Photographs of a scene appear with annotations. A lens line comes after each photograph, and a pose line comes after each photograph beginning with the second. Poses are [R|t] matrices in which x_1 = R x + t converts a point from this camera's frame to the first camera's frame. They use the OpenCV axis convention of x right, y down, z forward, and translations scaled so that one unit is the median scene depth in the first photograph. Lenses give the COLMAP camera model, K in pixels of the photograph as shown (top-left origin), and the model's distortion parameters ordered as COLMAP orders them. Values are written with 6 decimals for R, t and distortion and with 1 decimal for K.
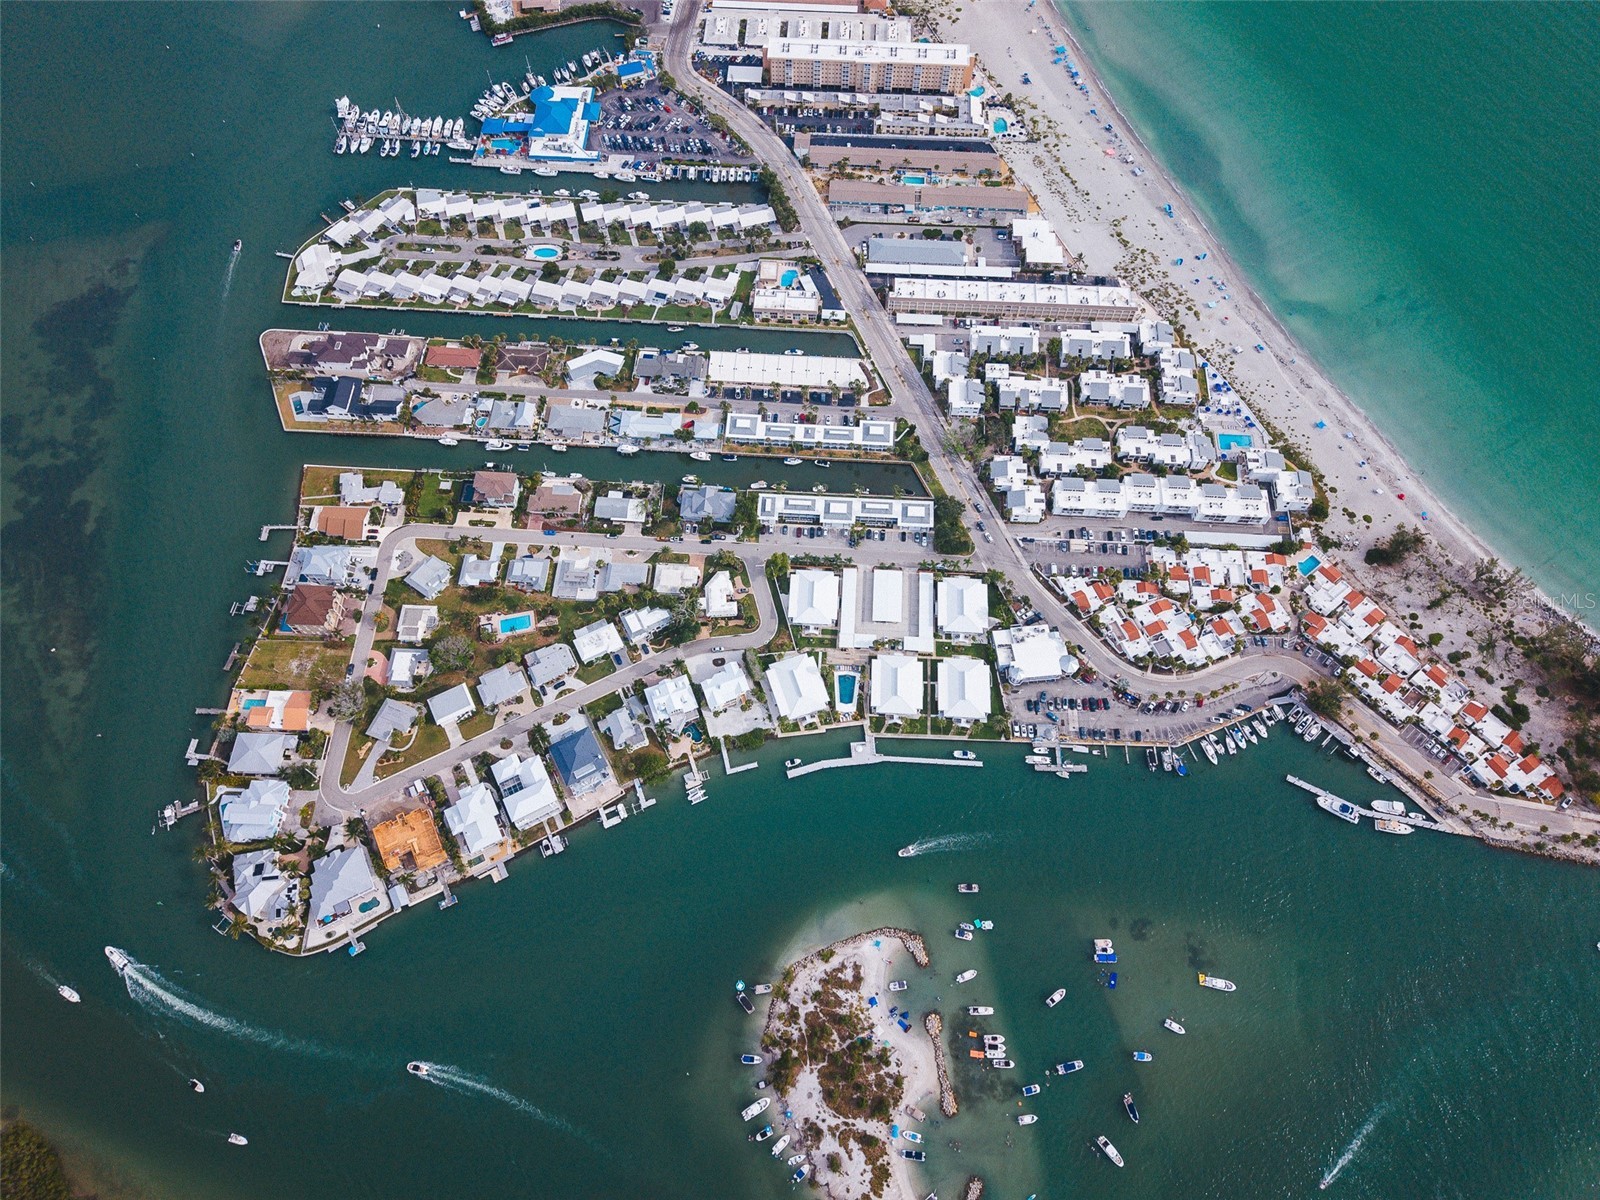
lens RADIAL K [[1067.0, 0, 800.0], [0, 1067.0, 600.0], [0, 0, 1]] dist [0.027390, -0.020079]
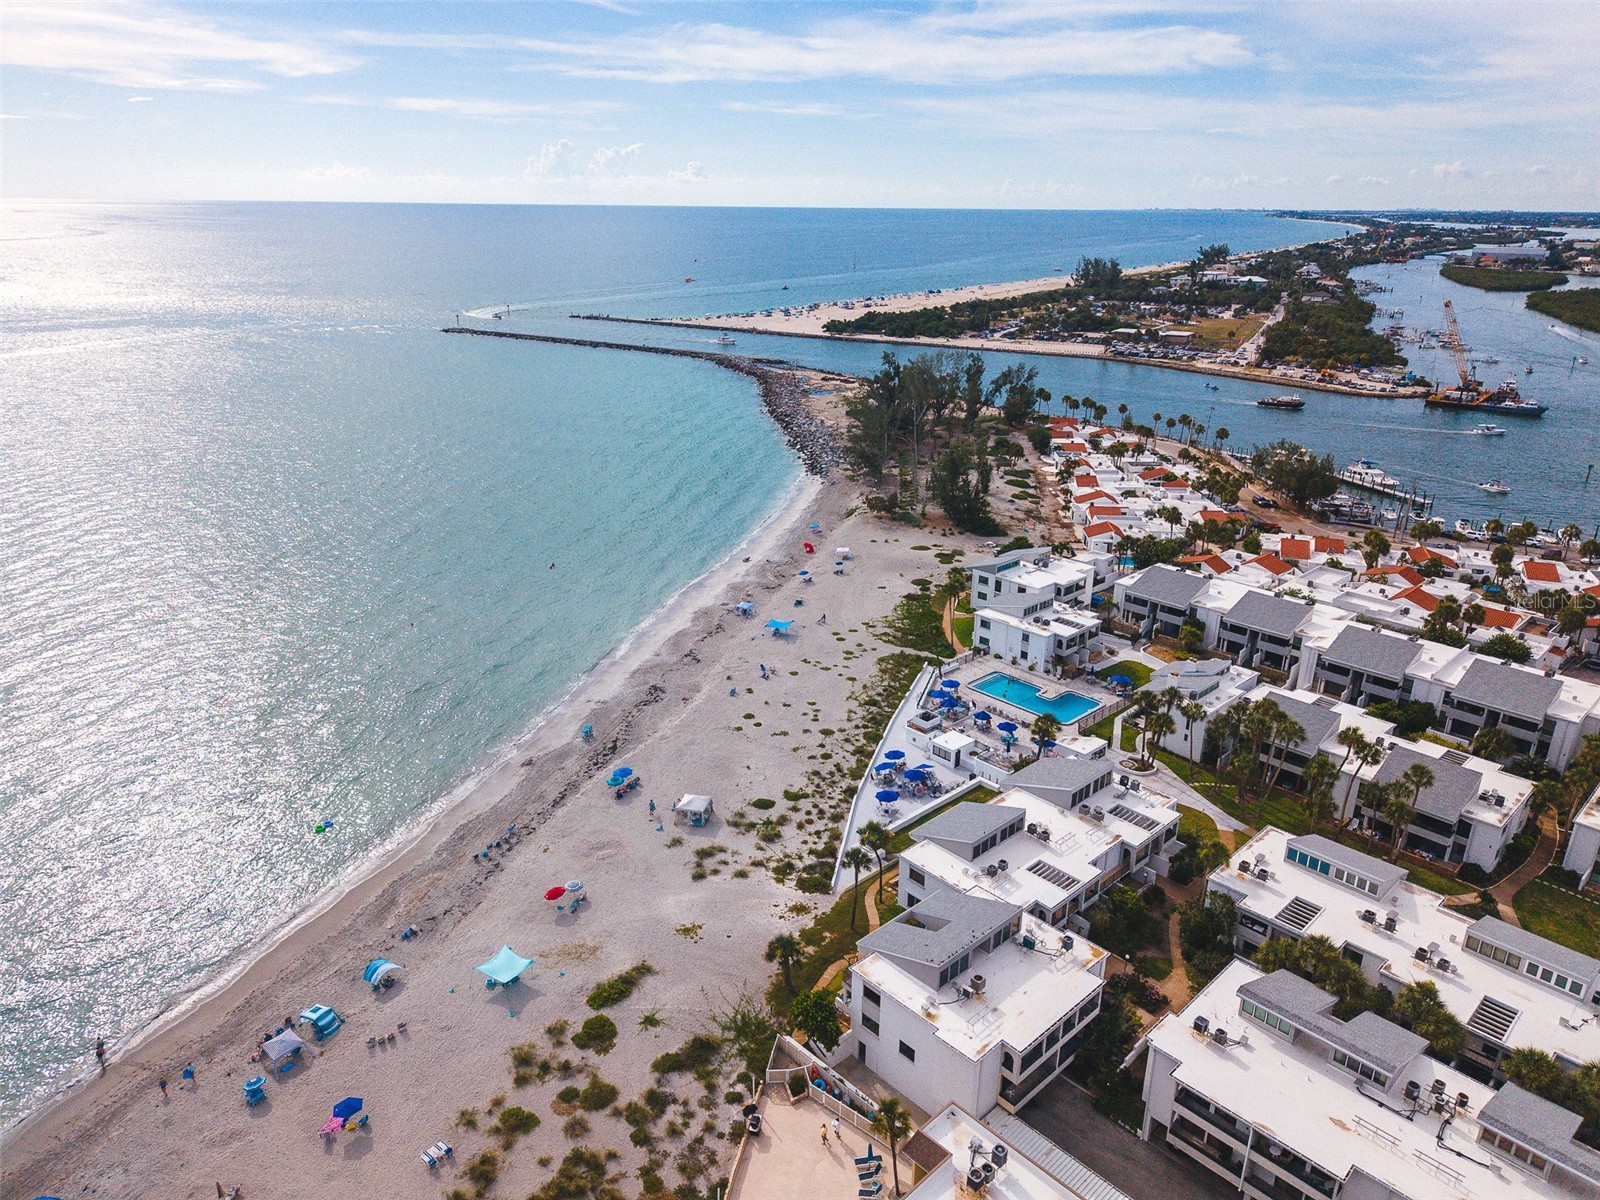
lens RADIAL K [[1067.0, 0, 800.0], [0, 1067.0, 600.0], [0, 0, 1]] dist [0.027390, -0.020079]
pose [[-0.730565, -0.242420, 0.638363, 0.278288], [0.607429, 0.196347, 0.769726, -0.425946], [-0.311938, 0.950095, 0.003809, 1.014423]]
